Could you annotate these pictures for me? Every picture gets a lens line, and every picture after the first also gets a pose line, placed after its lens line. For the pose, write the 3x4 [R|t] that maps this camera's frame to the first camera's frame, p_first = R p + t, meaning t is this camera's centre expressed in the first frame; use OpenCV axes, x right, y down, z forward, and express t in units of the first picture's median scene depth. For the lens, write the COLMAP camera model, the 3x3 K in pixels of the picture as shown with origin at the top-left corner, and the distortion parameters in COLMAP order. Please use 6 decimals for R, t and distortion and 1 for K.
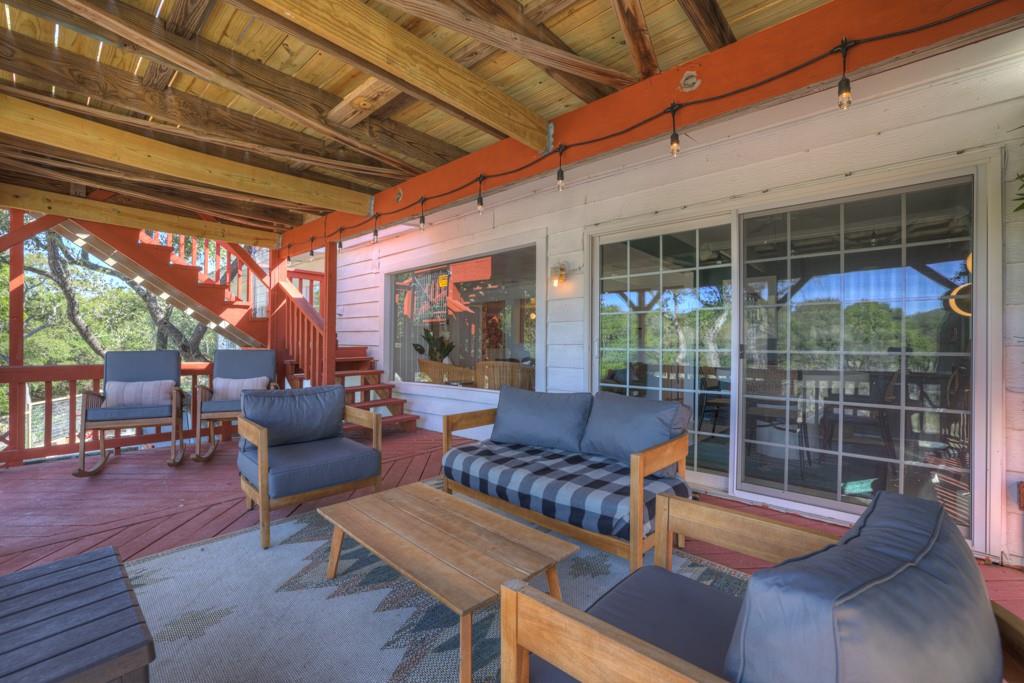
lens RADIAL K [[430.2, 0, 505.5], [0, 430.2, 348.2], [0, 0, 1]] dist [-0.048957, 0.011725]
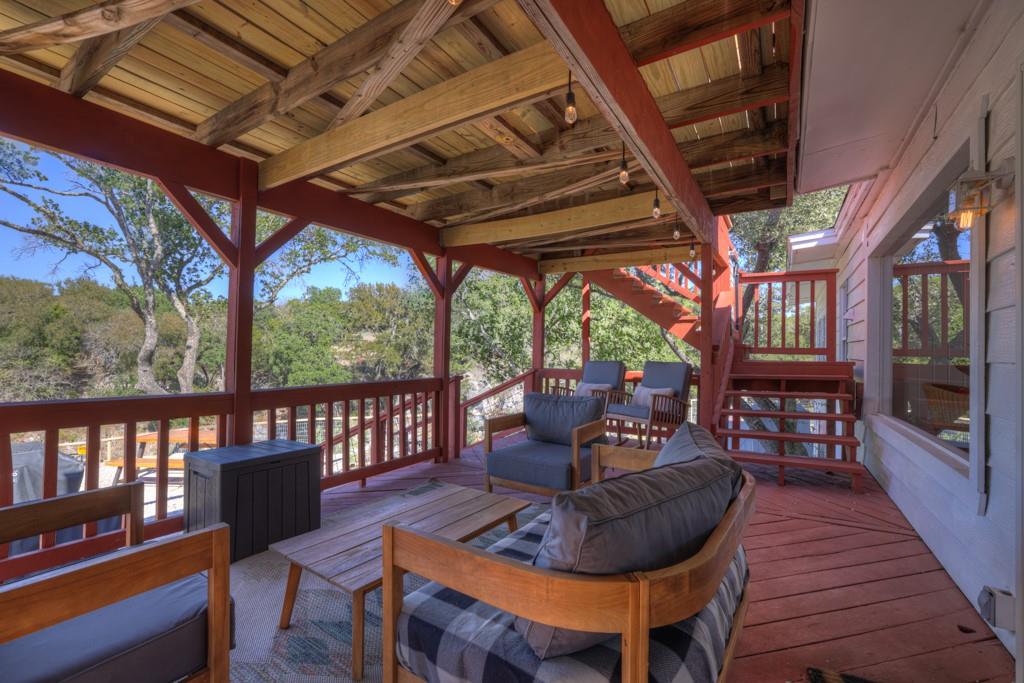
lens RADIAL K [[430.2, 0, 505.5], [0, 430.2, 348.2], [0, 0, 1]] dist [-0.048957, 0.011725]
pose [[0.165370, -0.012014, -0.986158, 0.416191], [-0.010563, 0.999847, -0.013952, -0.013761], [0.986175, 0.012724, 0.165218, 0.471254]]
